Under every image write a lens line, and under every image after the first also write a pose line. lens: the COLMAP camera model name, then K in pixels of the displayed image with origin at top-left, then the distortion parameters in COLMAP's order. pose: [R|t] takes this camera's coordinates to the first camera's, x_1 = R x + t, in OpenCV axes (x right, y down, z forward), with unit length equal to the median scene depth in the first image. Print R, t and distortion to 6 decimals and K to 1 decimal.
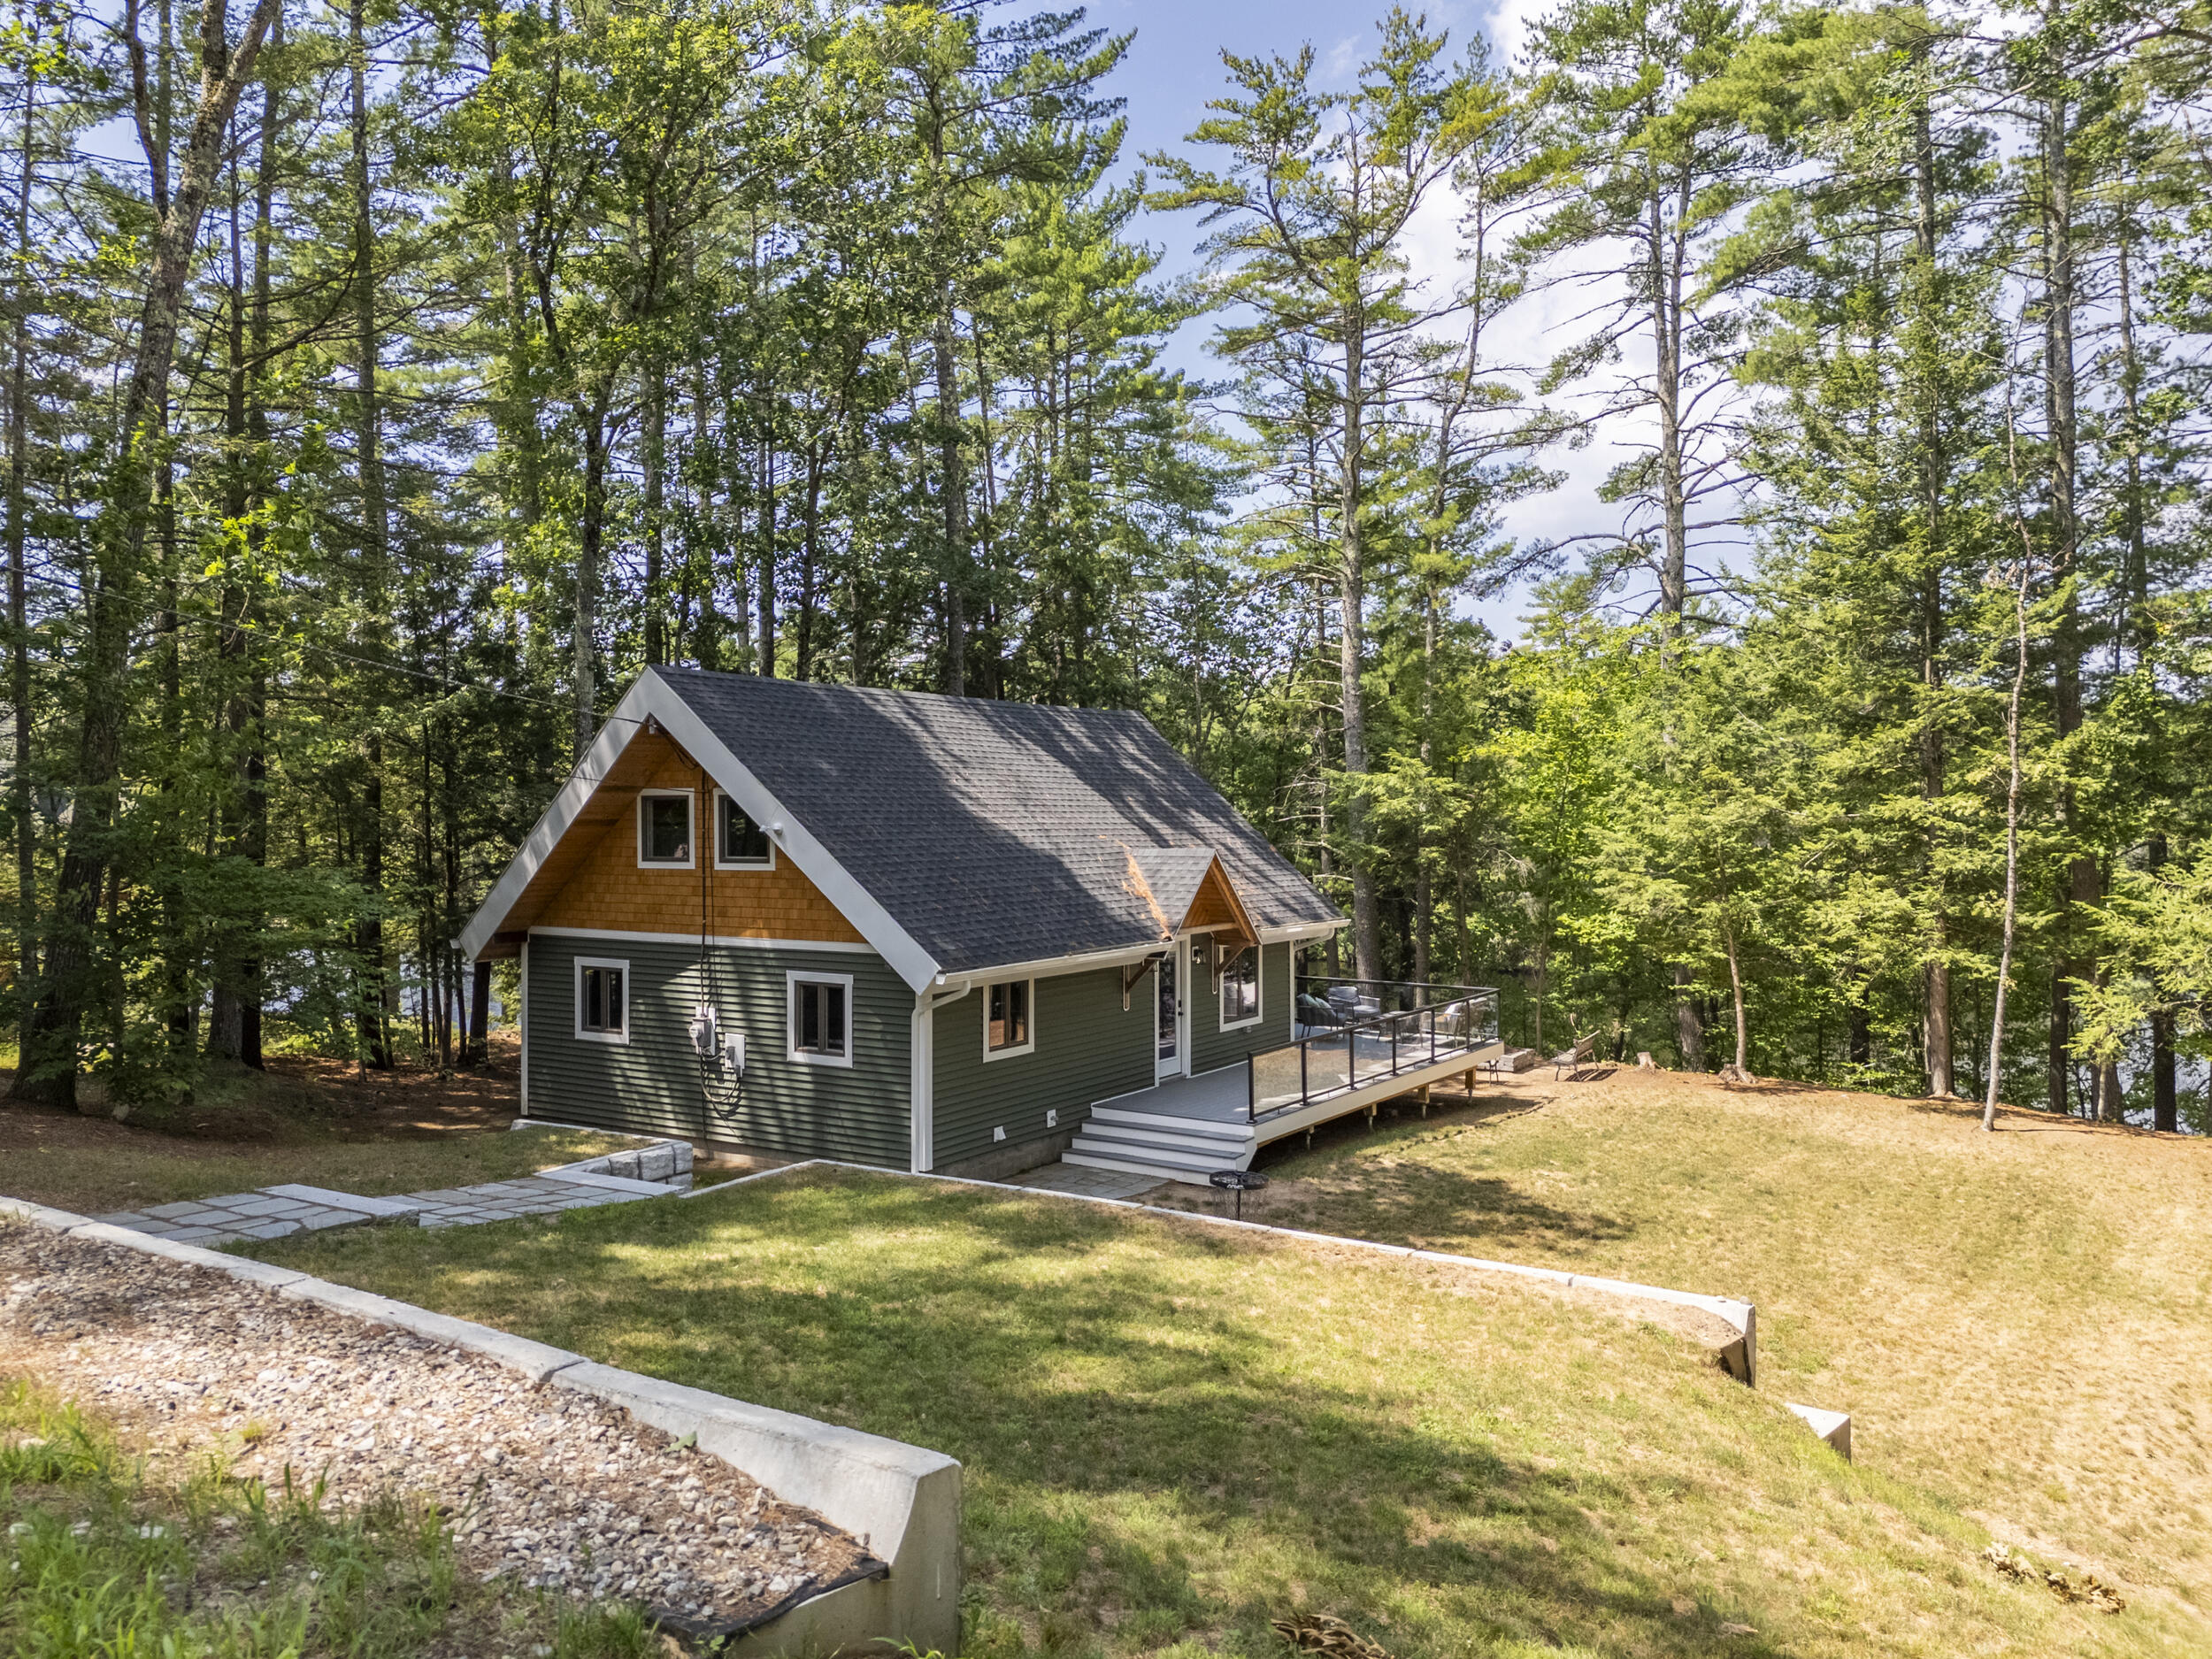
lens RADIAL K [[1691.1, 0, 1106.0], [0, 1691.1, 829.5], [0, 0, 1]] dist [-0.015846, -0.009510]
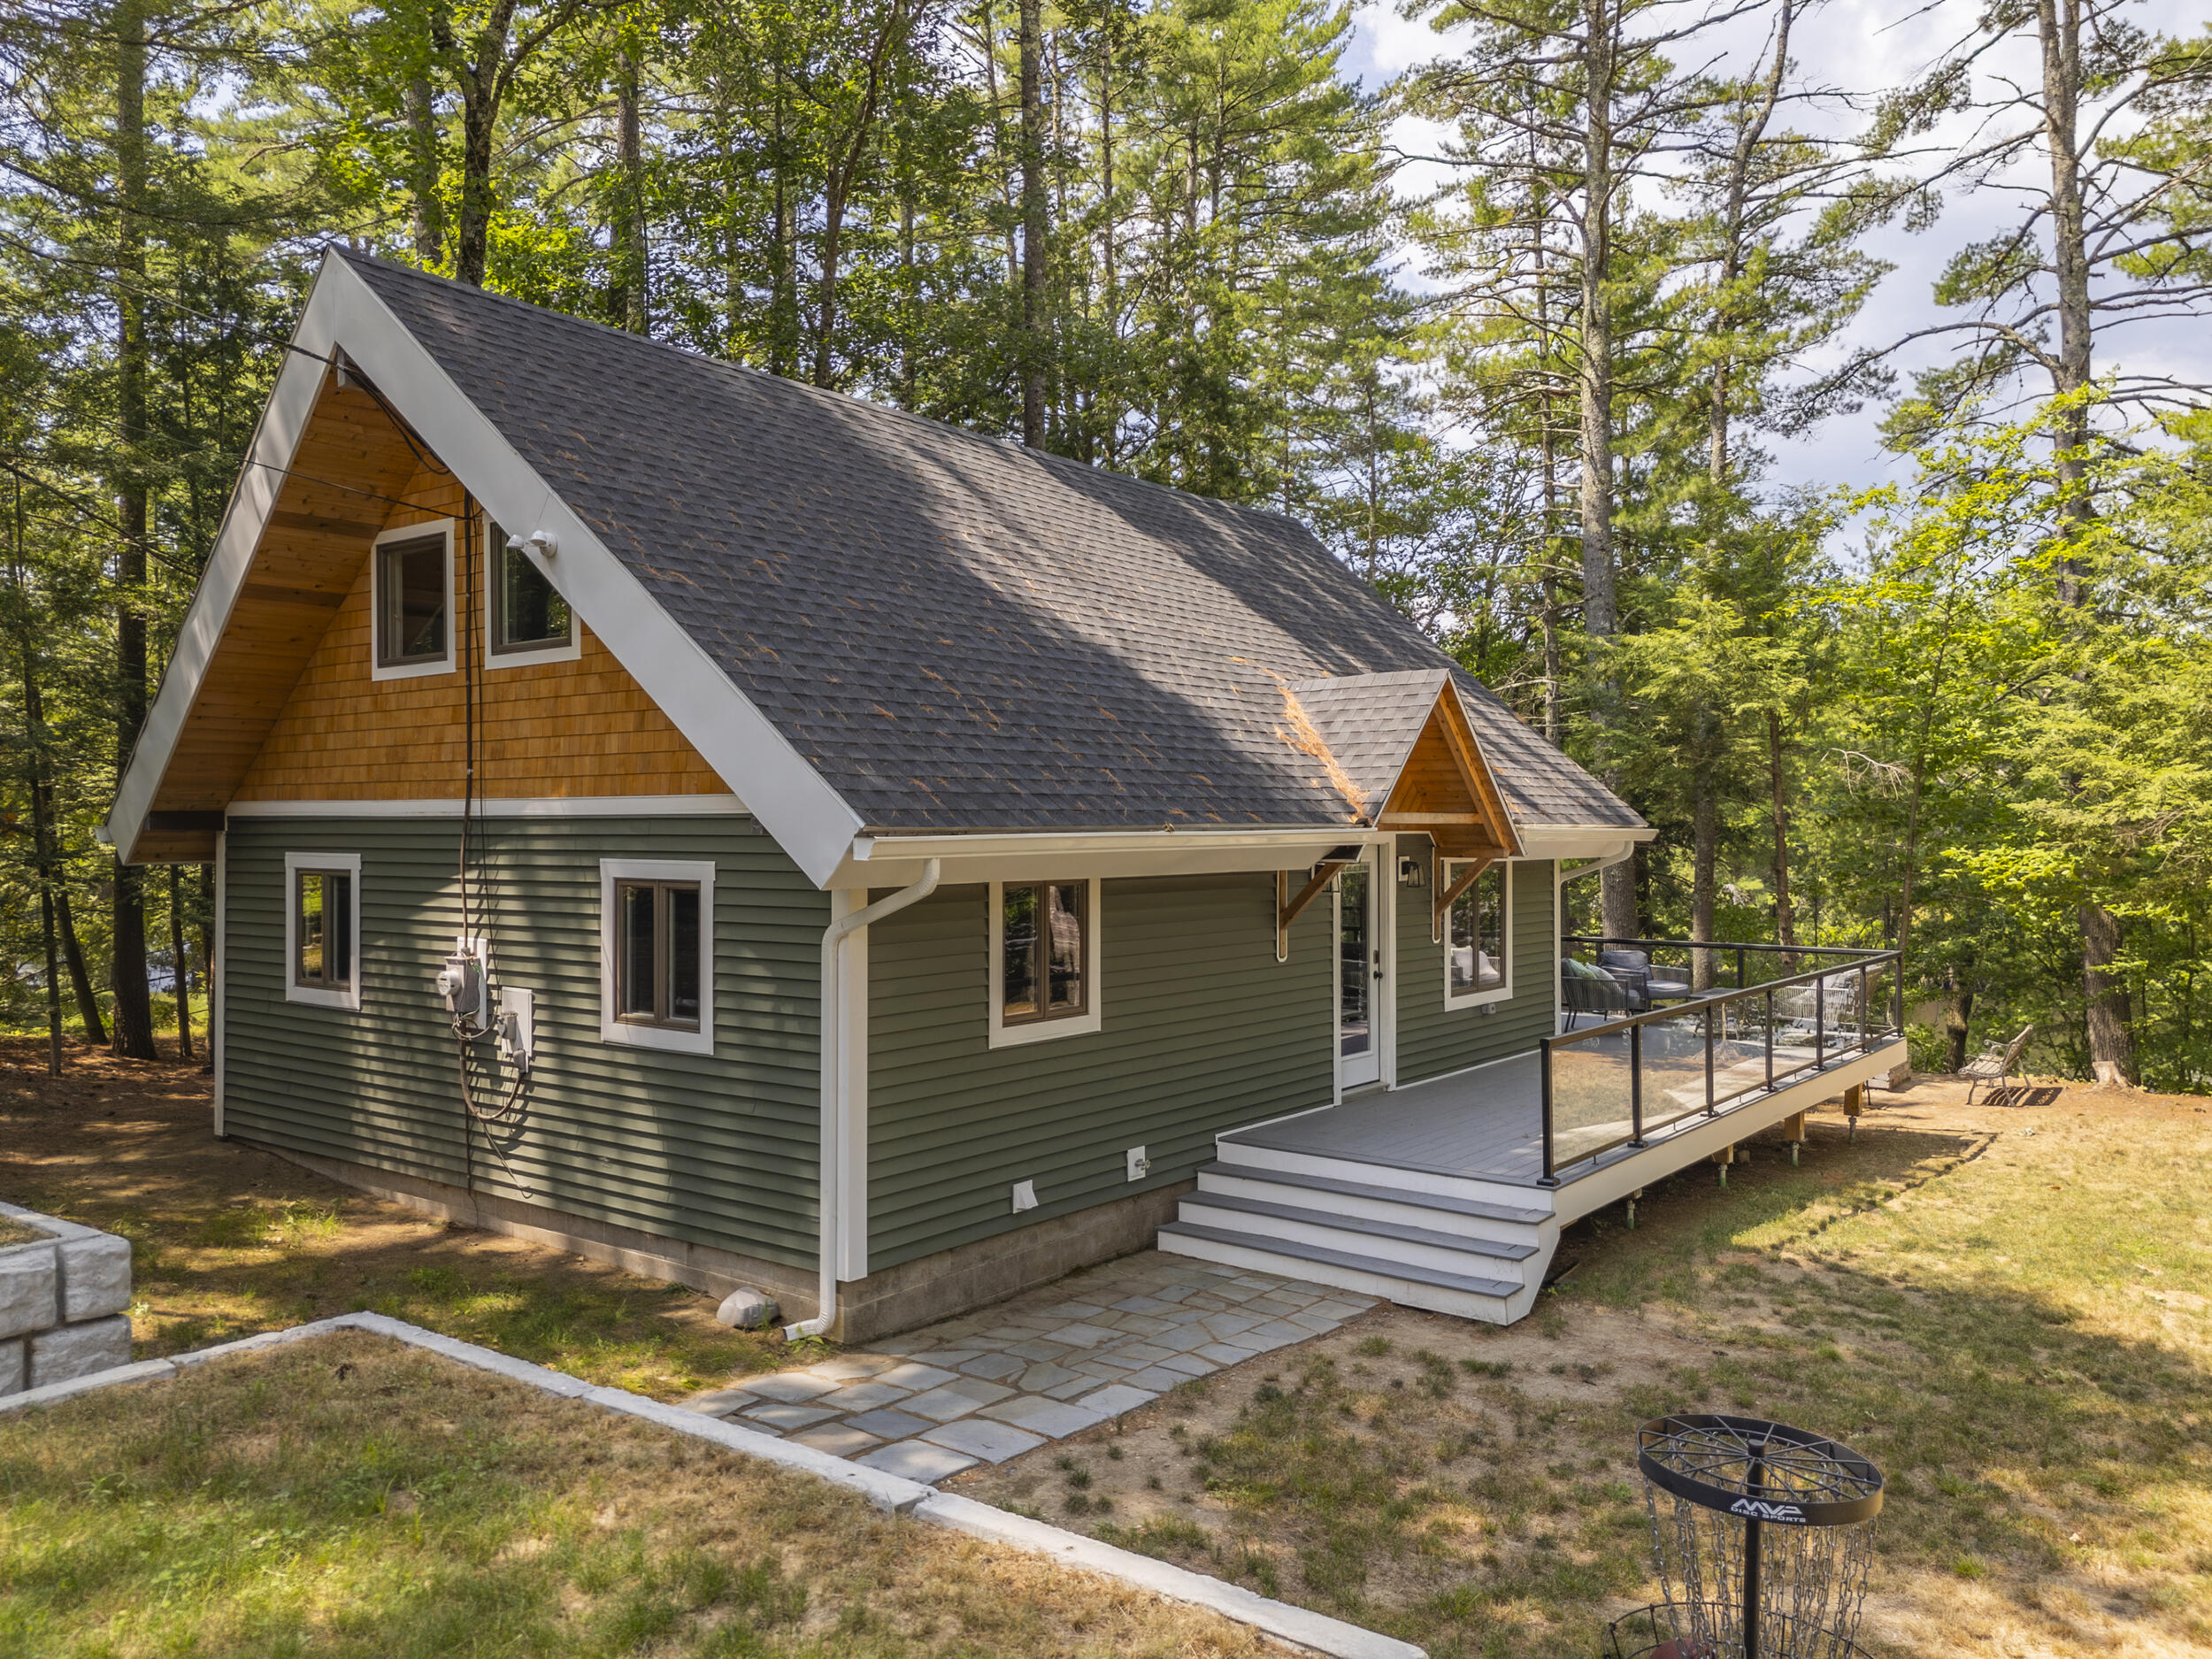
lens RADIAL K [[1691.1, 0, 1106.0], [0, 1691.1, 829.5], [0, 0, 1]] dist [-0.015846, -0.009510]
pose [[0.996454, 0.002369, -0.084101, 0.001017], [-0.003142, 0.999954, -0.009057, 0.074969], [0.084076, 0.009289, 0.996416, 0.491447]]
